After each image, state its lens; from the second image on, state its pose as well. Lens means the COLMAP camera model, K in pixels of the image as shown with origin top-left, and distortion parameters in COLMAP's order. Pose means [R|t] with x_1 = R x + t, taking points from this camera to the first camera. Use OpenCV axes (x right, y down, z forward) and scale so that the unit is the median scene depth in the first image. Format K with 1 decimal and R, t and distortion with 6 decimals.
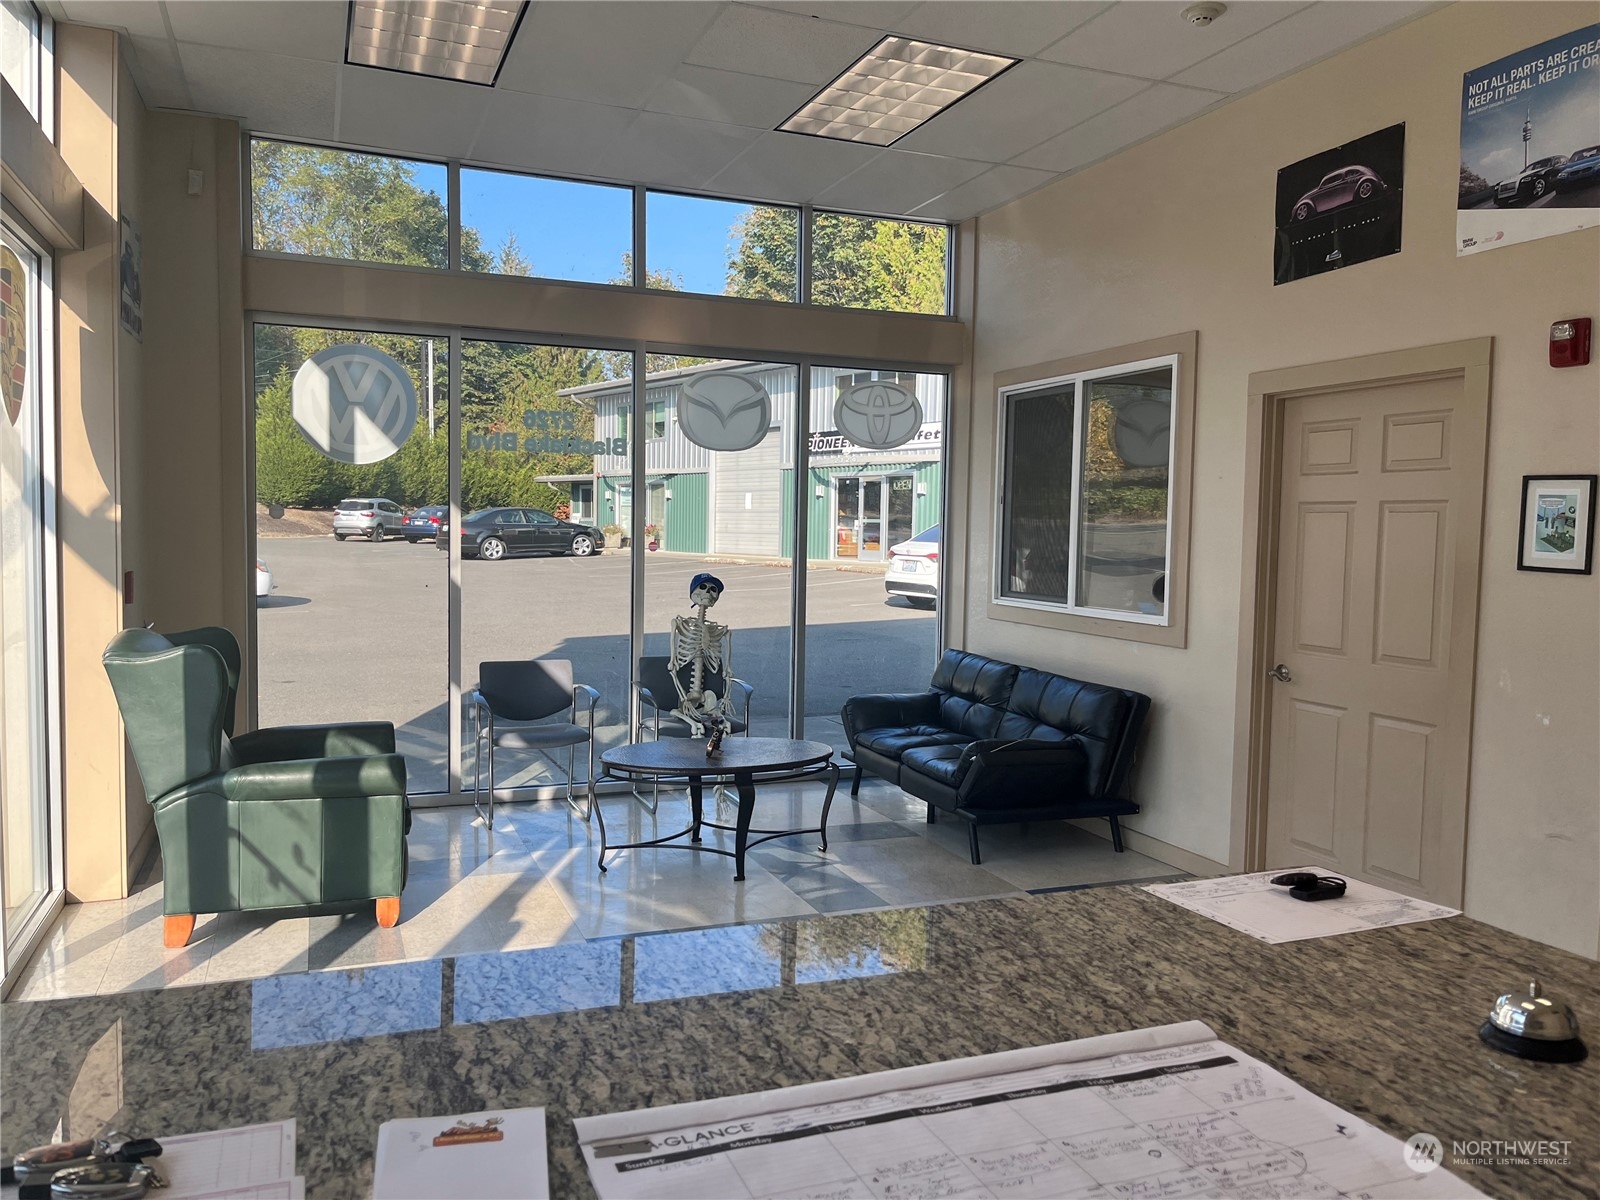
lens RADIAL K [[1210.5, 0, 795.0], [0, 1210.5, 605.6], [0, 0, 1]] dist [0.062916, -0.090658]
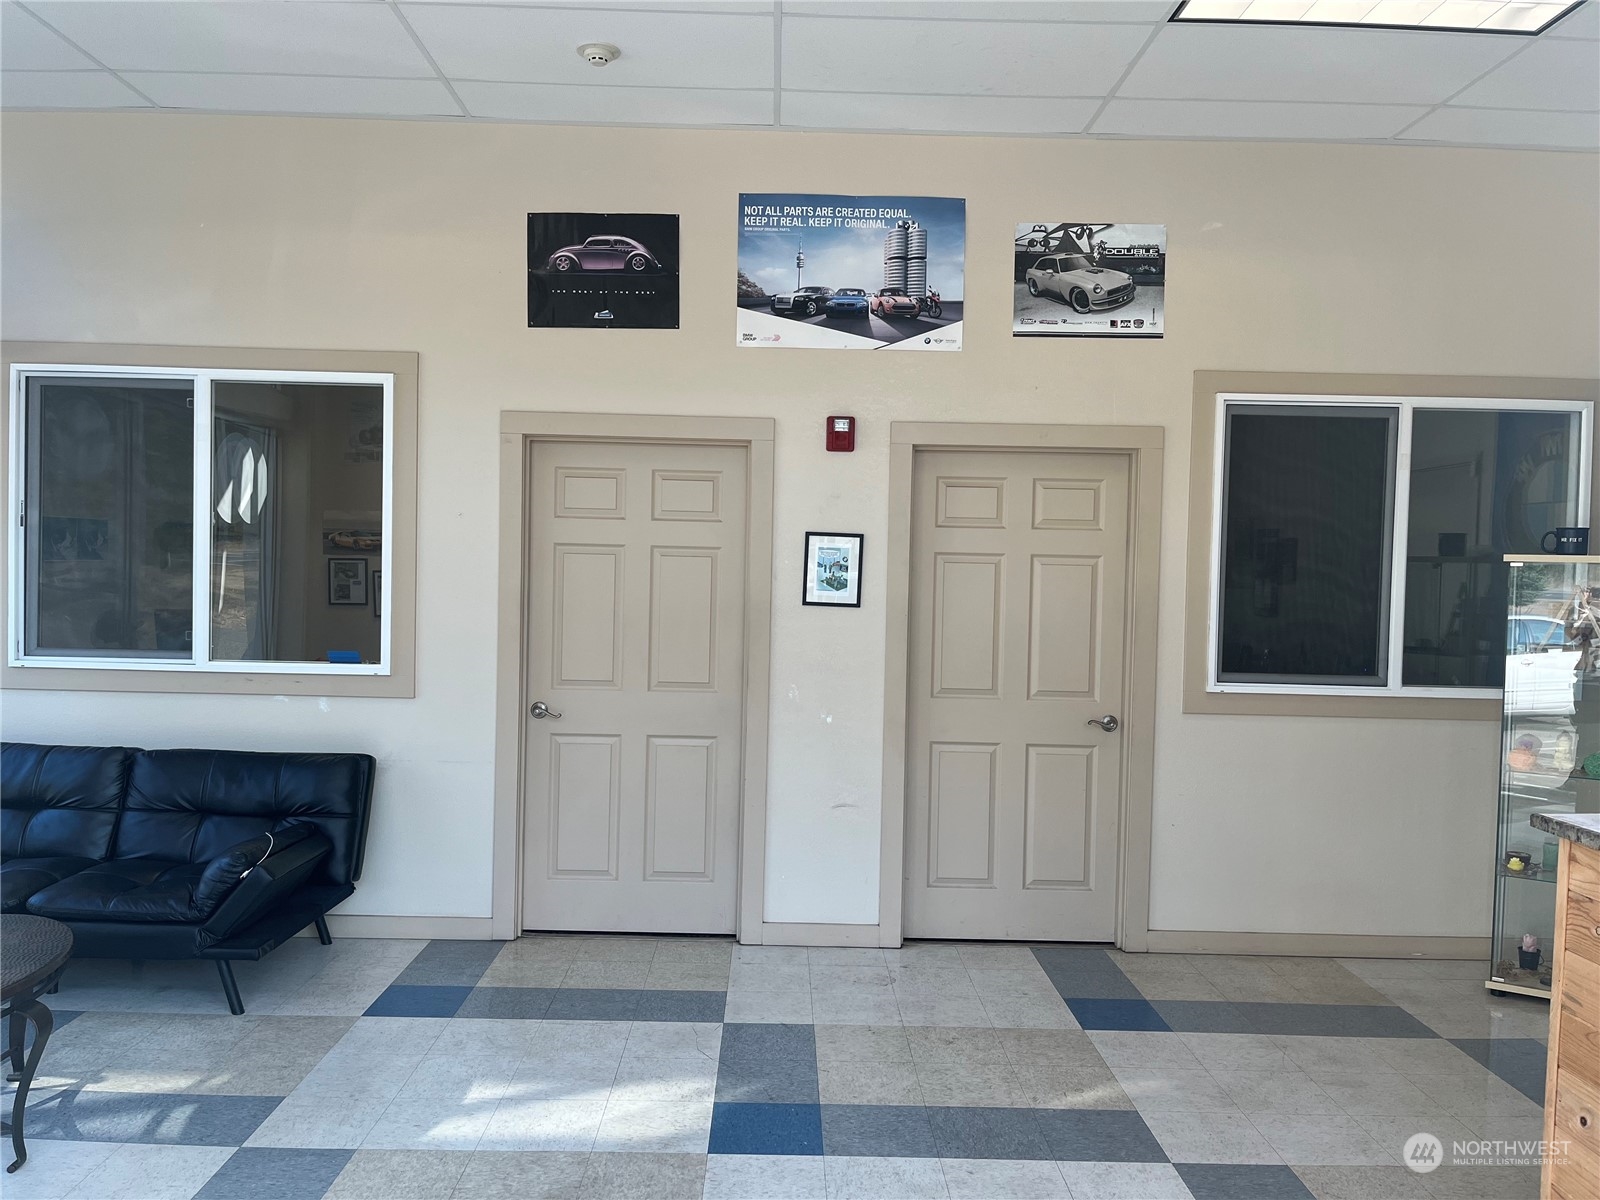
lens RADIAL K [[1210.5, 0, 795.0], [0, 1210.5, 605.6], [0, 0, 1]] dist [0.062916, -0.090658]
pose [[0.362419, -0.036394, 0.931304, -0.528790], [0.044476, 0.998774, 0.021722, -0.050879], [-0.930954, 0.033548, 0.363593, 0.494632]]
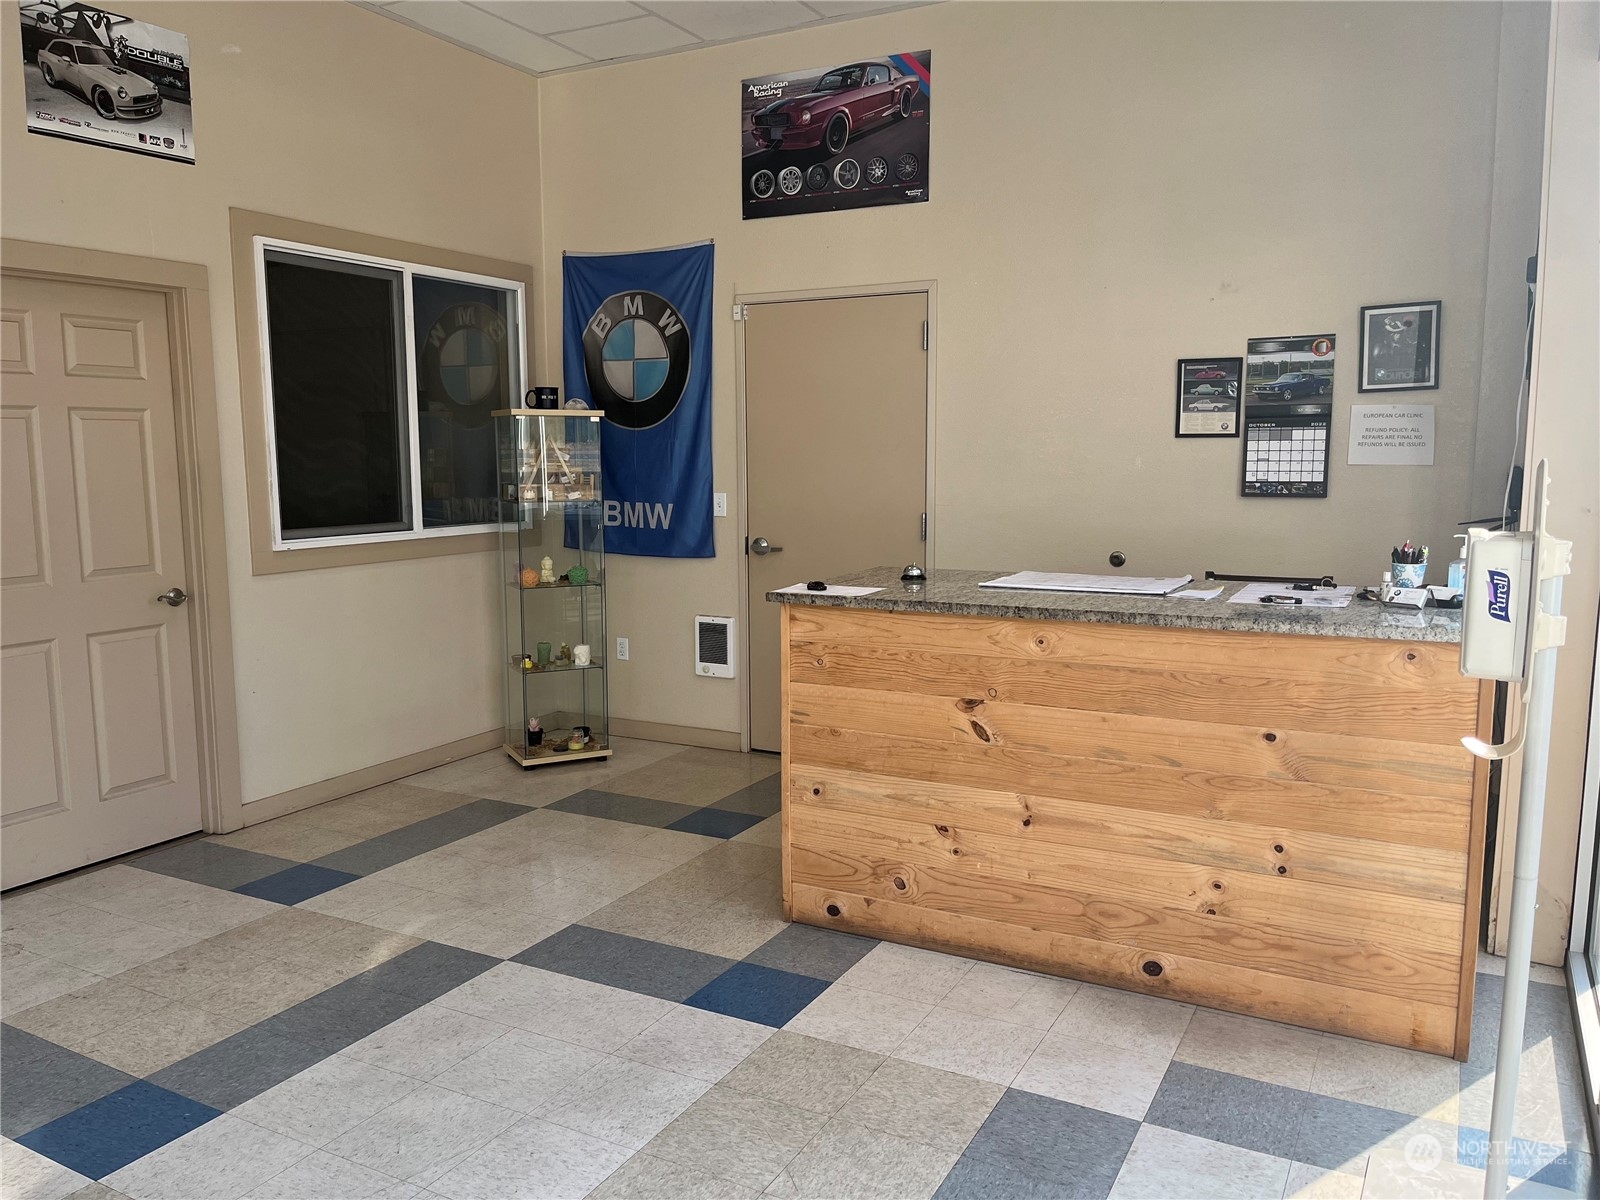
lens RADIAL K [[1210.5, 0, 795.0], [0, 1210.5, 605.6], [0, 0, 1]] dist [0.062916, -0.090658]
pose [[-0.637980, -0.112269, 0.761824, -0.486309], [0.044885, 0.982211, 0.182336, -0.060944], [-0.768743, 0.150522, -0.621592, 0.887640]]
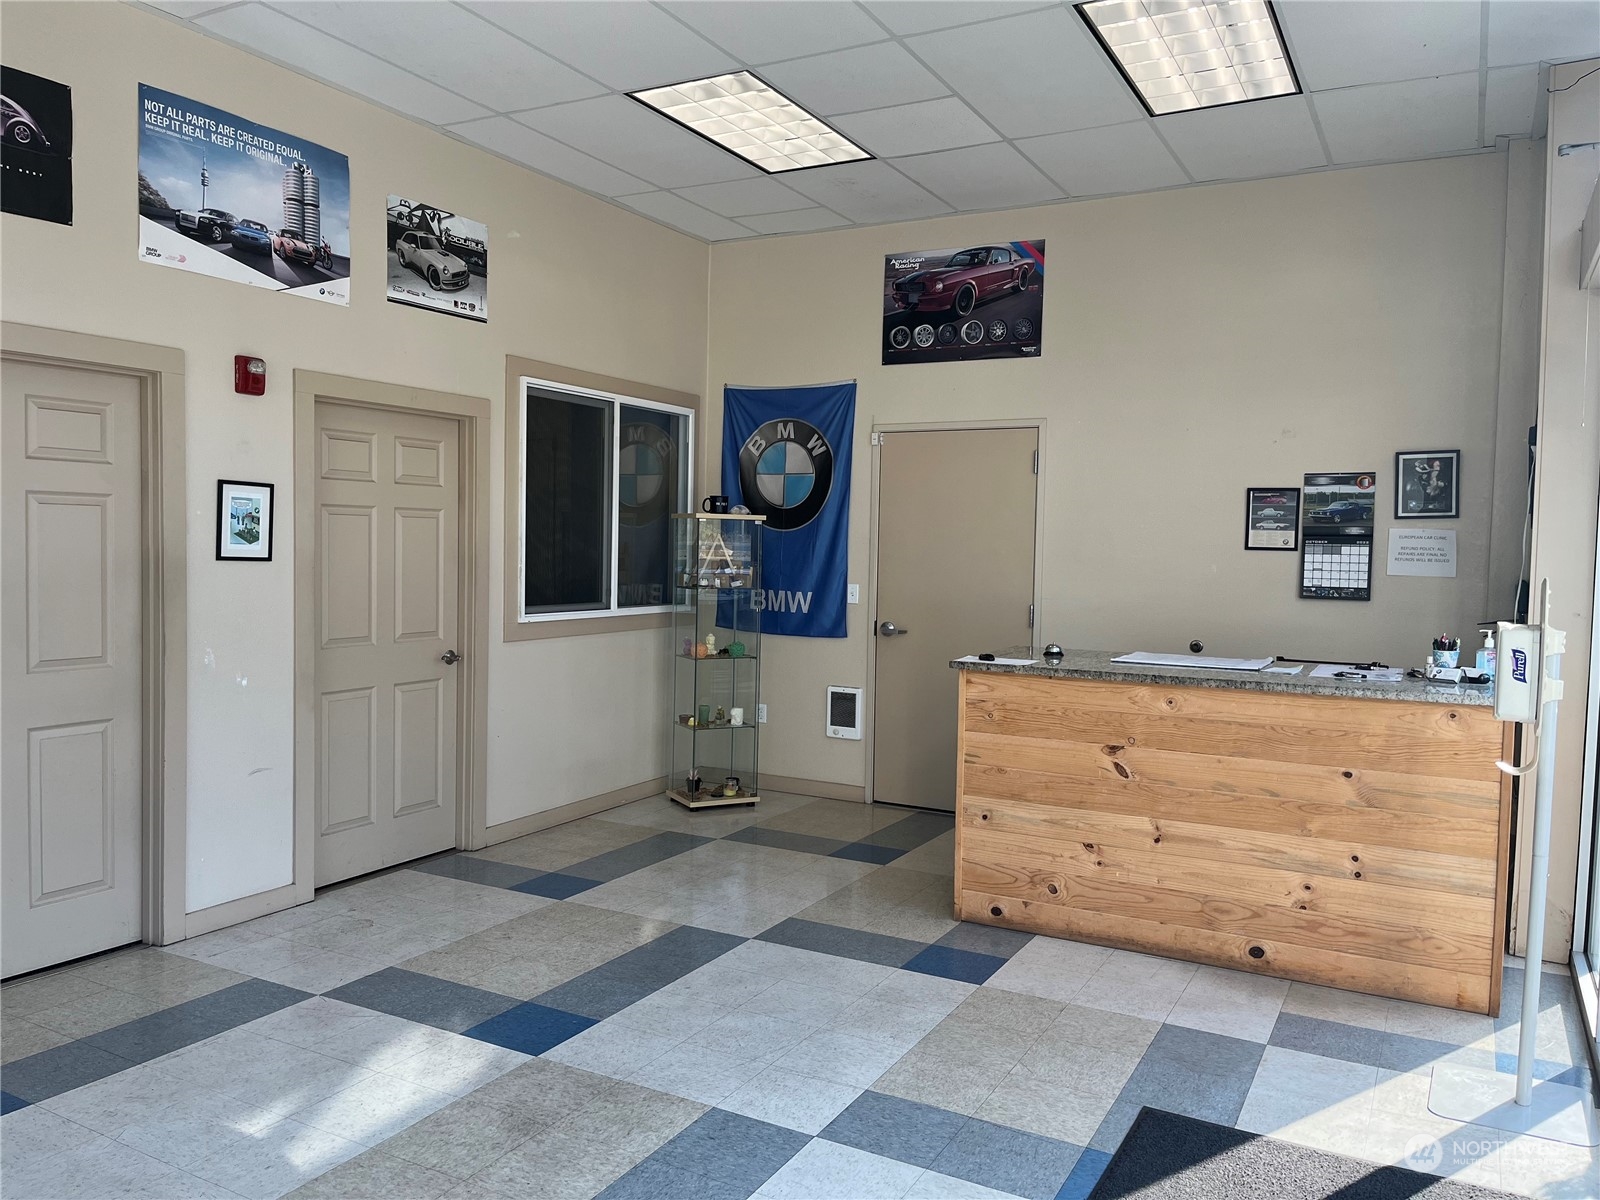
lens RADIAL K [[1207.2, 0, 783.6], [0, 1207.2, 602.3], [0, 0, 1]] dist [0.061435, -0.083860]
pose [[-0.631258, -0.068056, 0.772581, -0.583359], [0.021325, 0.994243, 0.105006, -0.089839], [-0.775280, 0.082761, -0.626172, 1.181733]]
